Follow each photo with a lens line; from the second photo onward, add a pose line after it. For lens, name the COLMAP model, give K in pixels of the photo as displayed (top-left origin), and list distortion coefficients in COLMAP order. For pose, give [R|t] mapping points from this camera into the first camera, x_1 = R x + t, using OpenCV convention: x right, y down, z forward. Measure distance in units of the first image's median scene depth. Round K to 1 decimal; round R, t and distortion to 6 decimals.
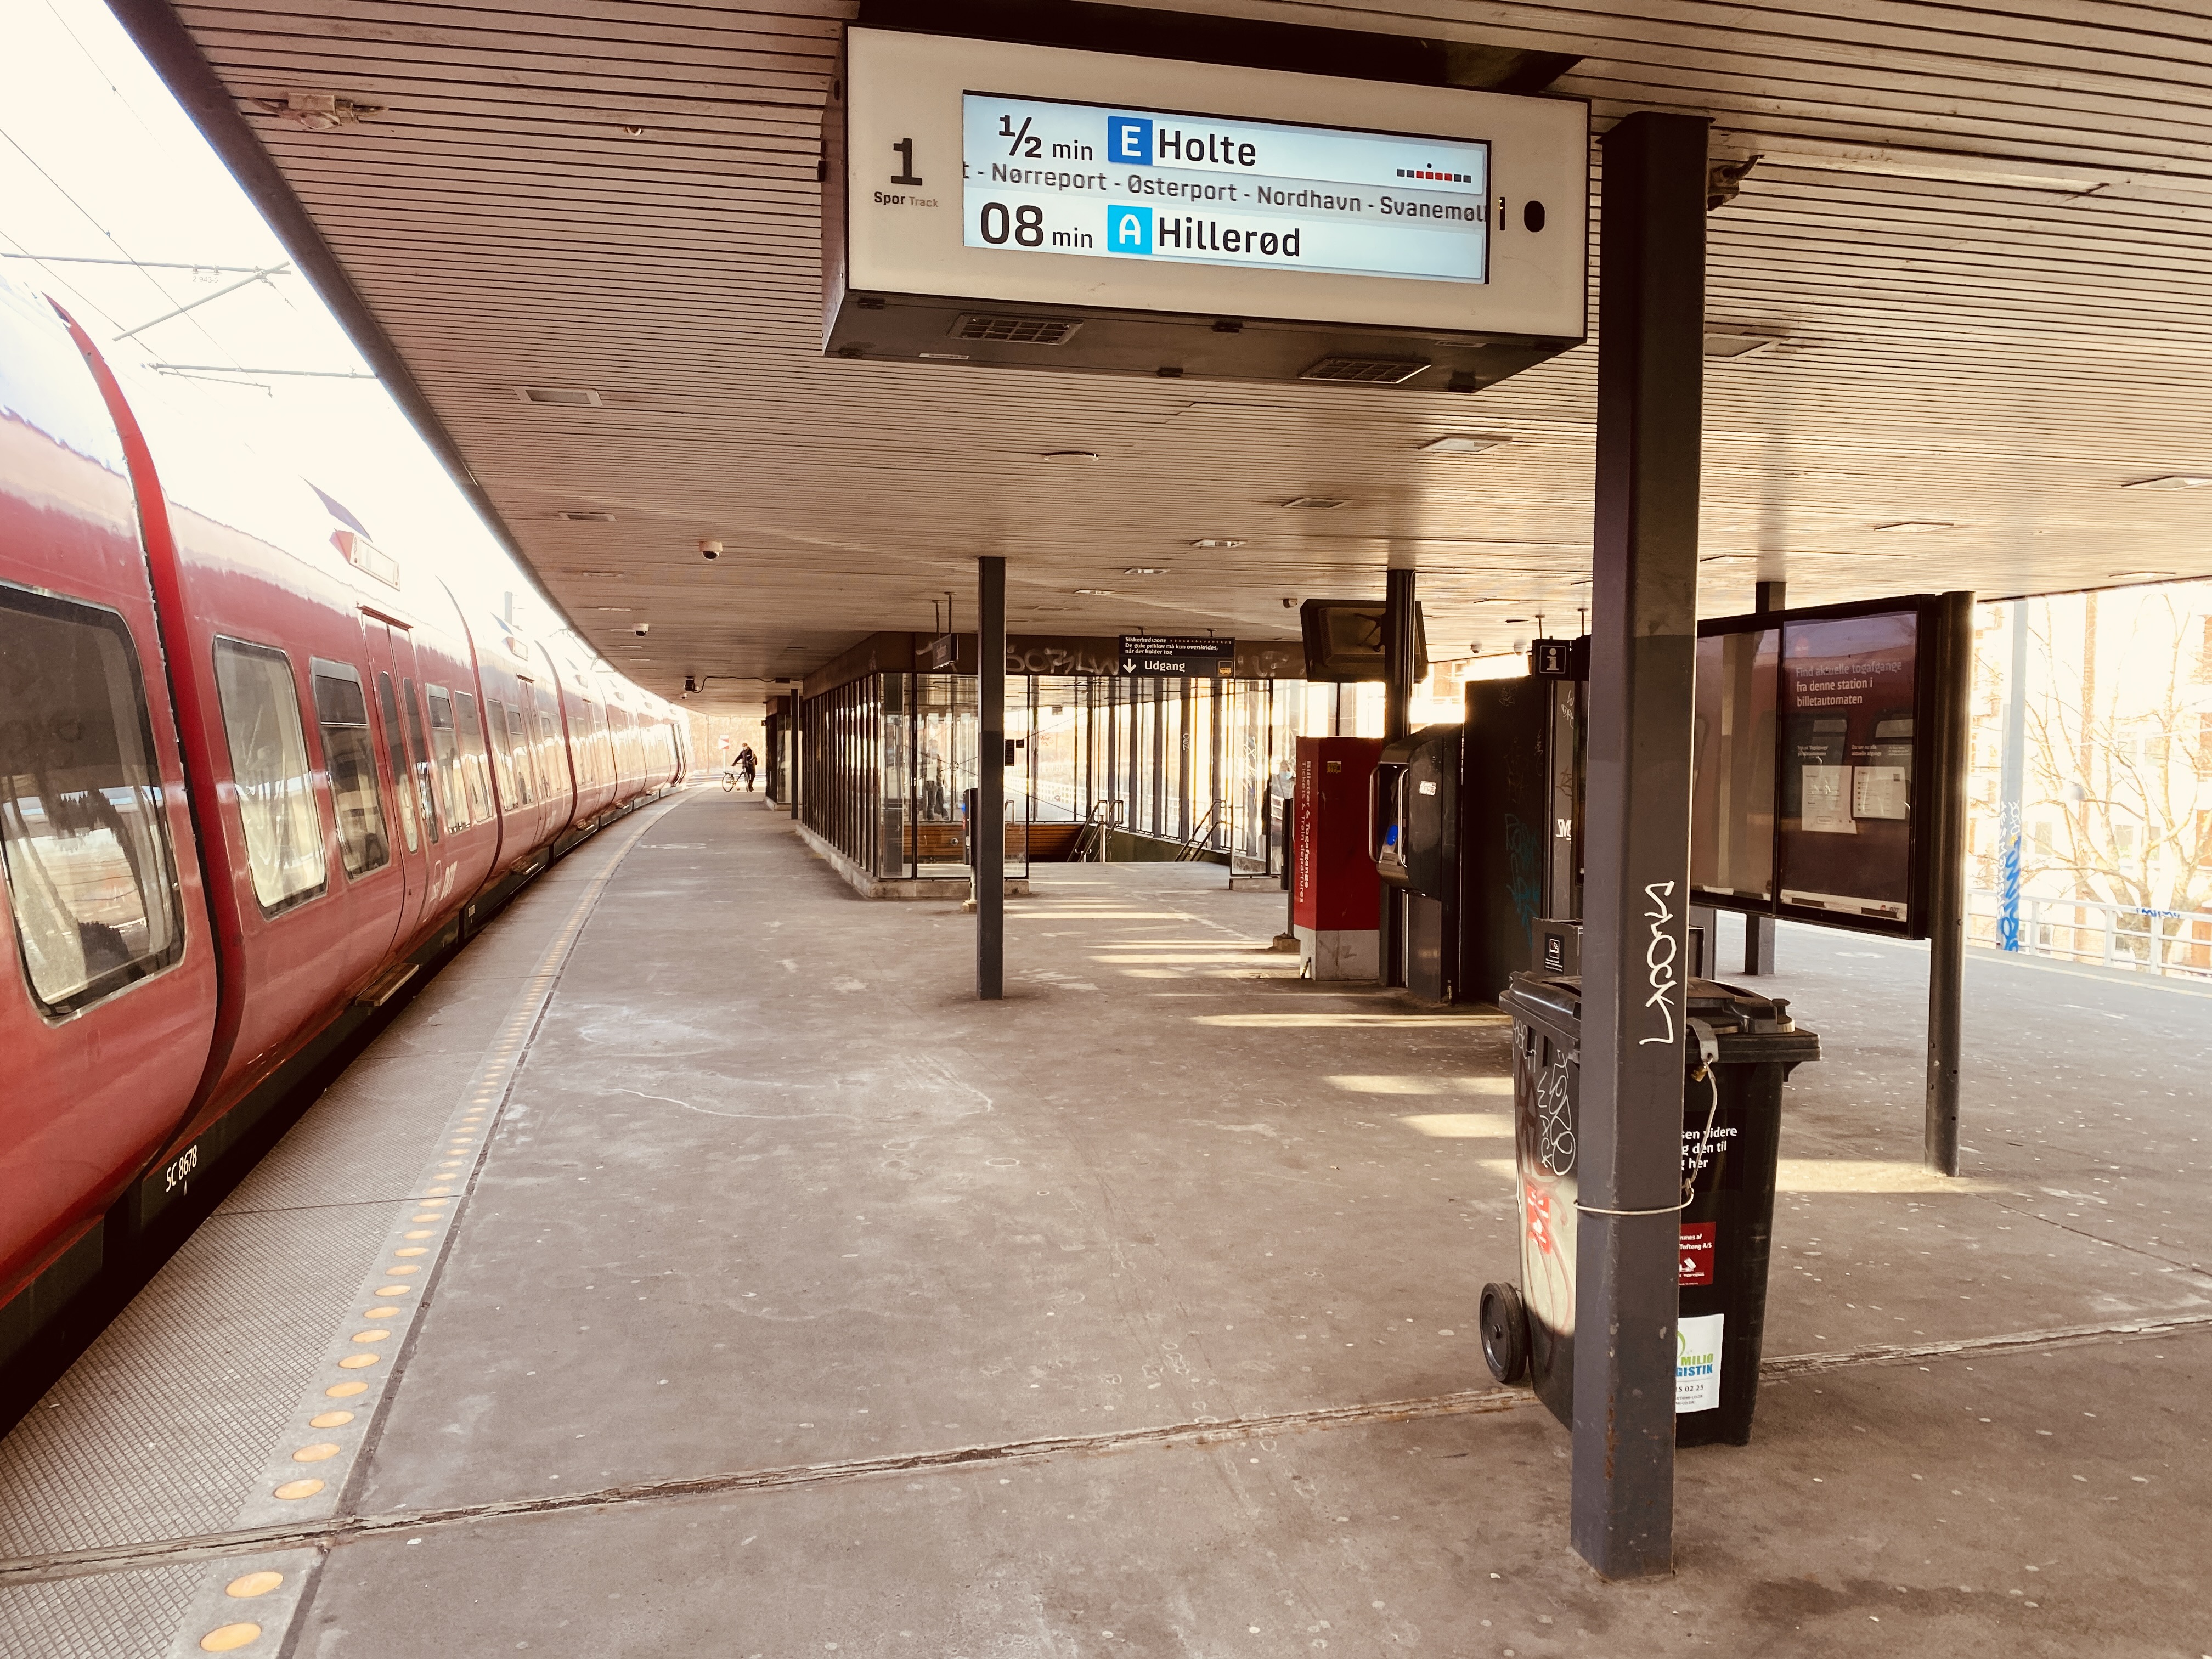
lens RADIAL K [[1682.6, 0, 1121.2], [0, 1682.6, 825.1], [0, 0, 1]] dist [0.039992, -0.050291]
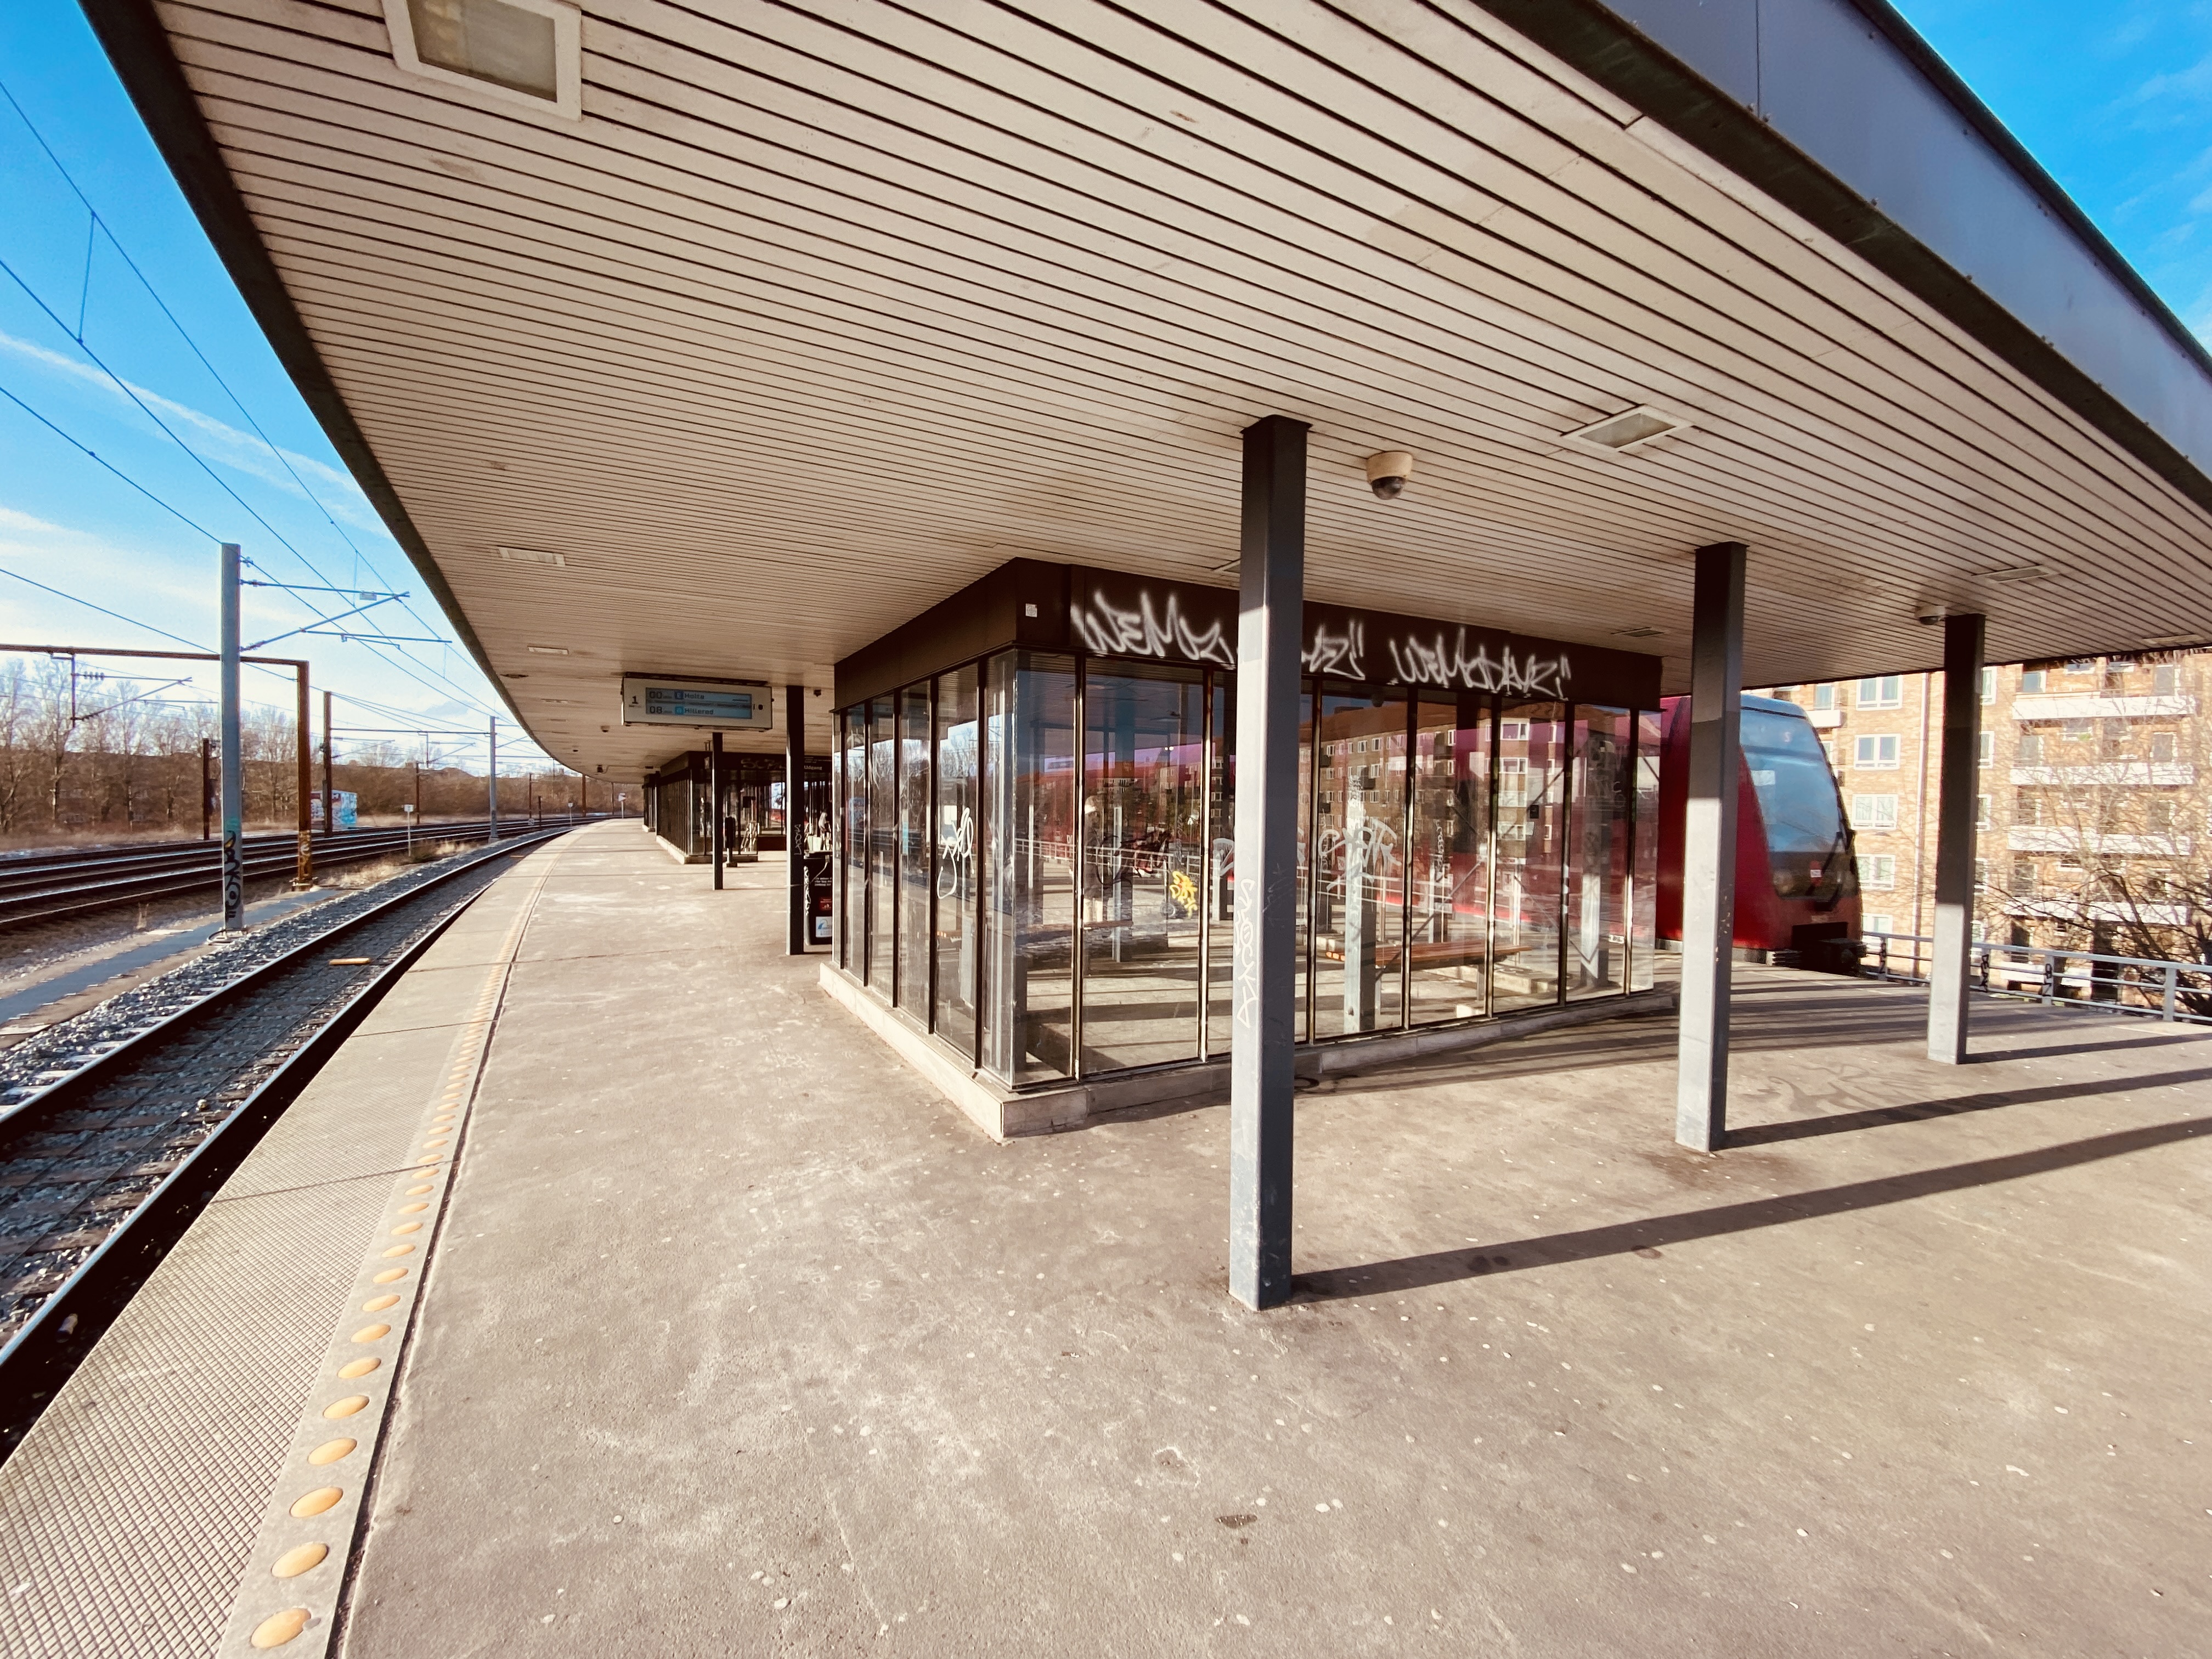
lens RADIAL K [[892.1, 0, 1104.0], [0, 892.1, 818.7], [0, 0, 1]] dist [0.009462, -0.014096]
pose [[0.965825, -0.002112, 0.259187, 0.129283], [0.008927, 0.999645, -0.025120, 0.022394], [-0.259042, 0.026575, 0.965500, -0.485402]]
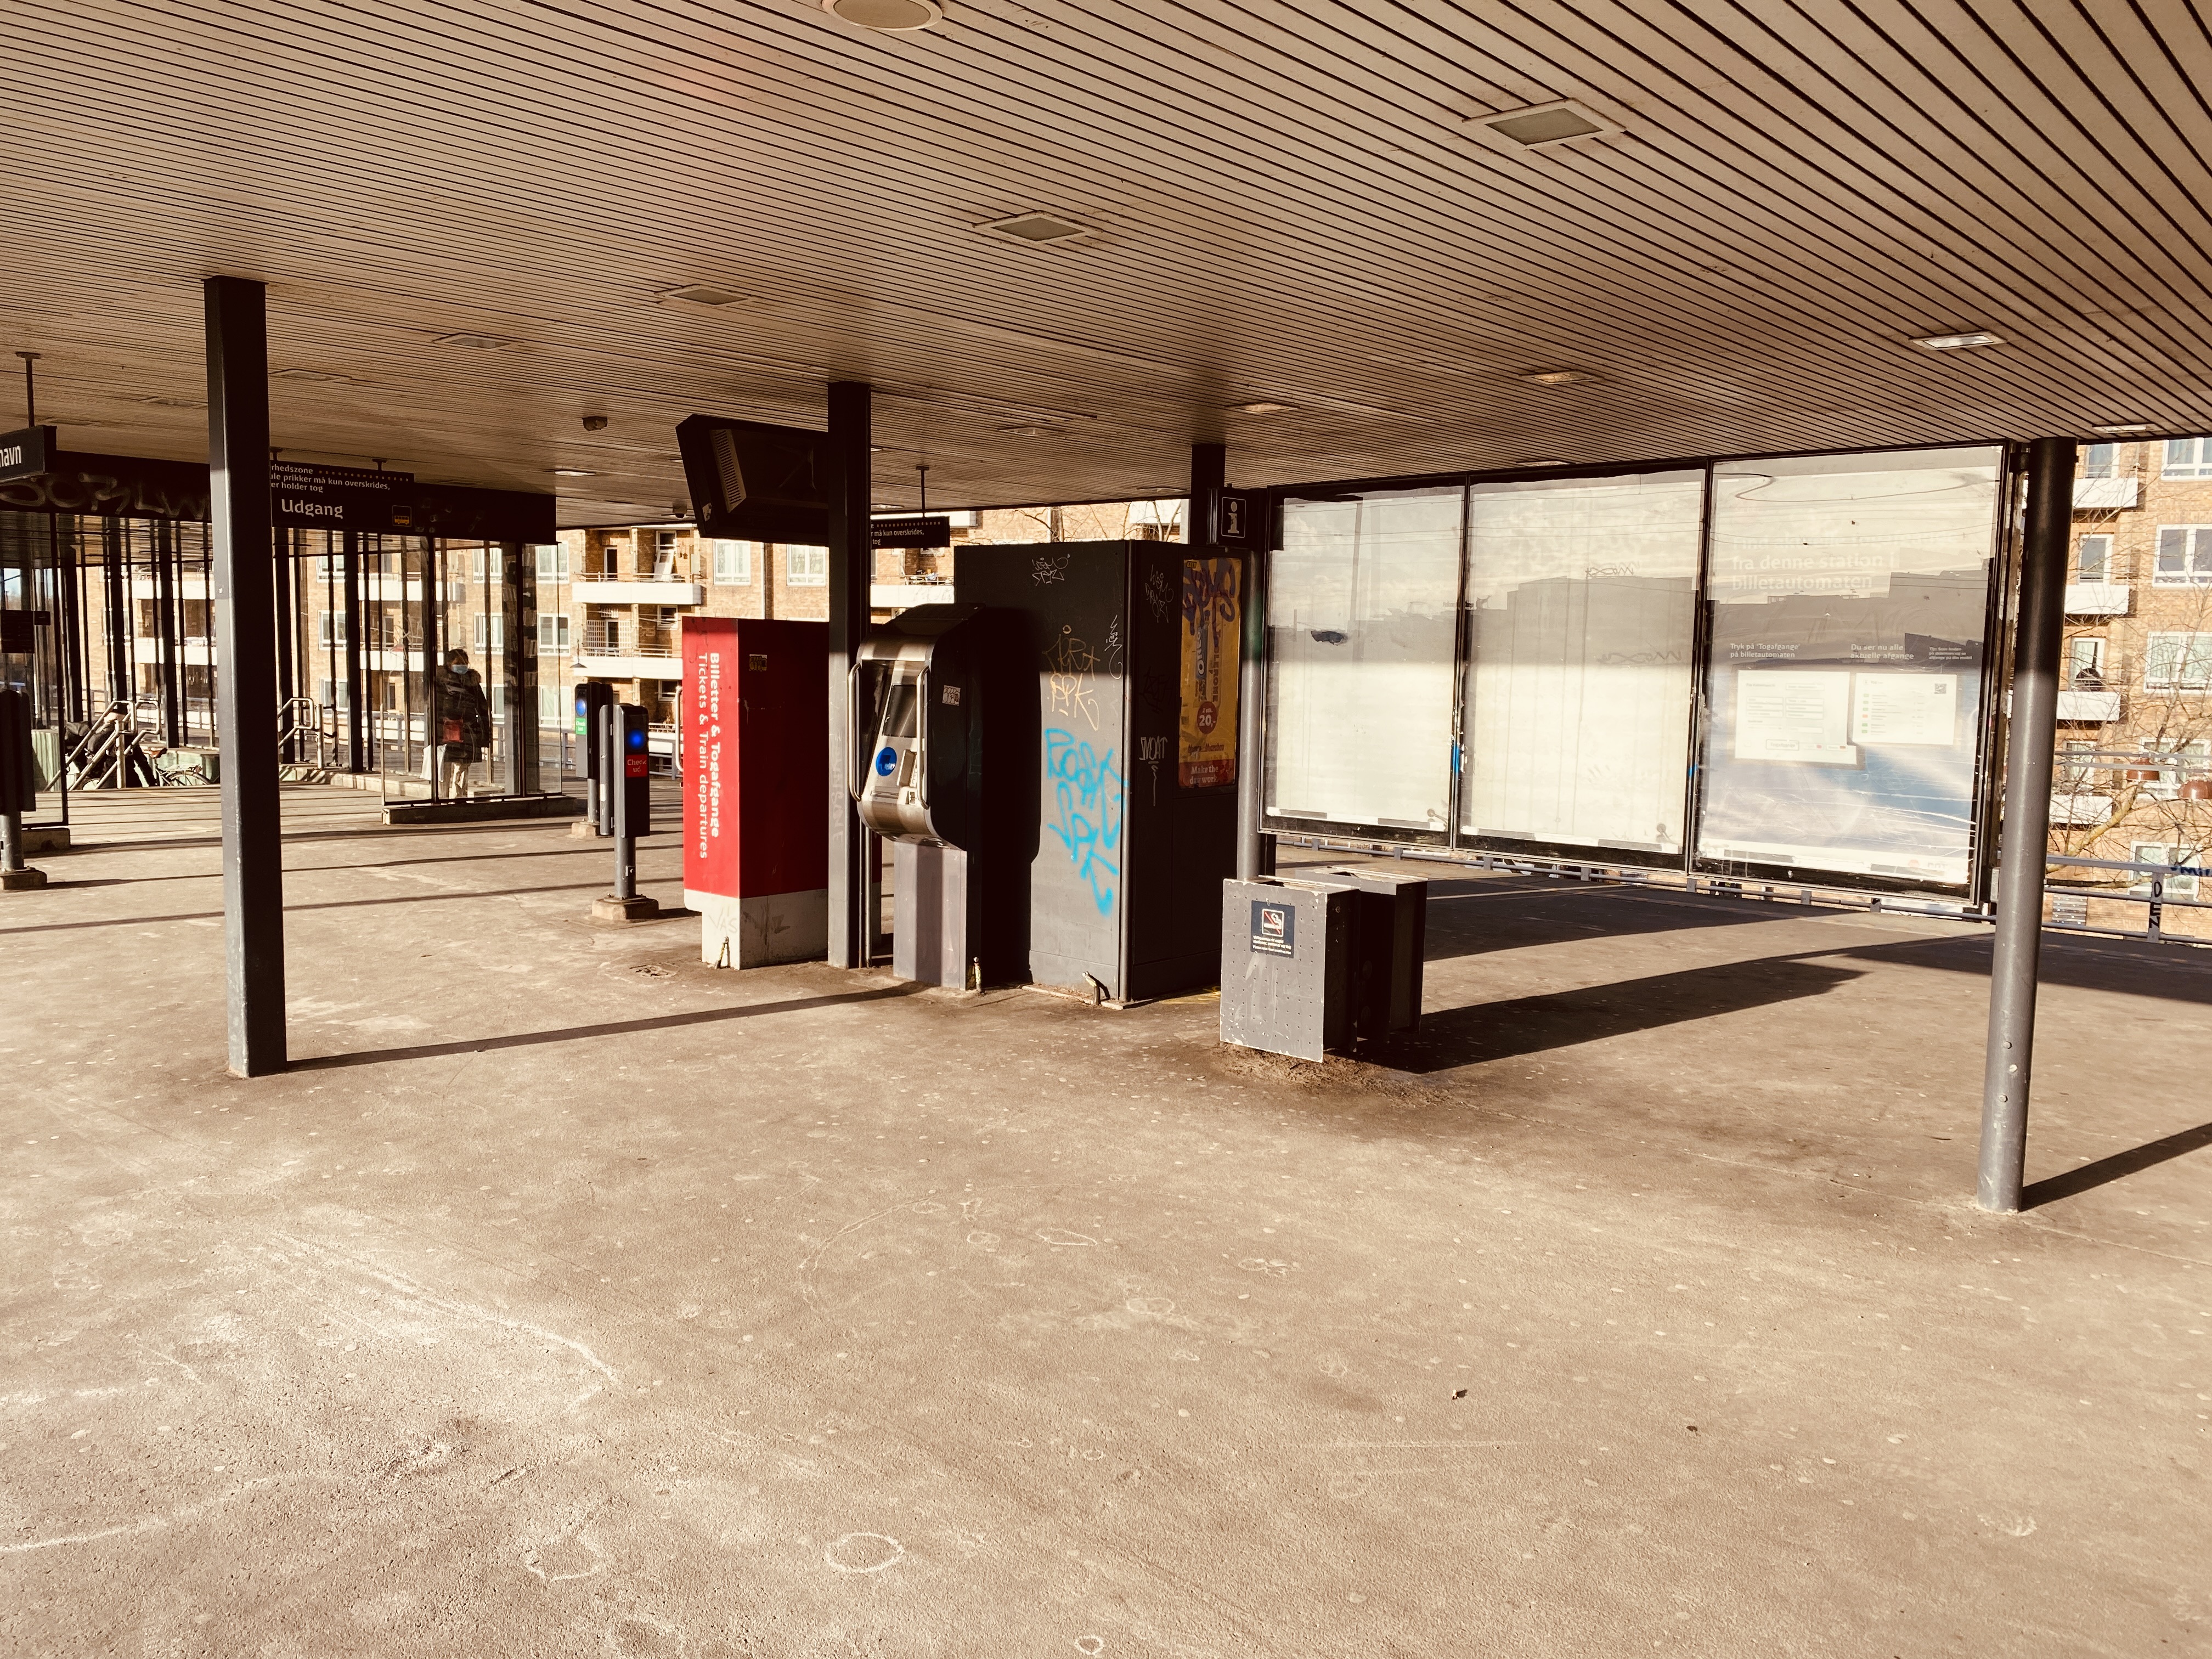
lens RADIAL K [[1682.6, 0, 1123.9], [0, 1682.6, 815.7], [0, 0, 1]] dist [0.039992, -0.050291]
pose [[0.818578, -0.051588, 0.572074, -0.135463], [0.015111, 0.997548, 0.068333, -0.015040], [-0.574197, -0.047291, 0.817350, 0.304935]]
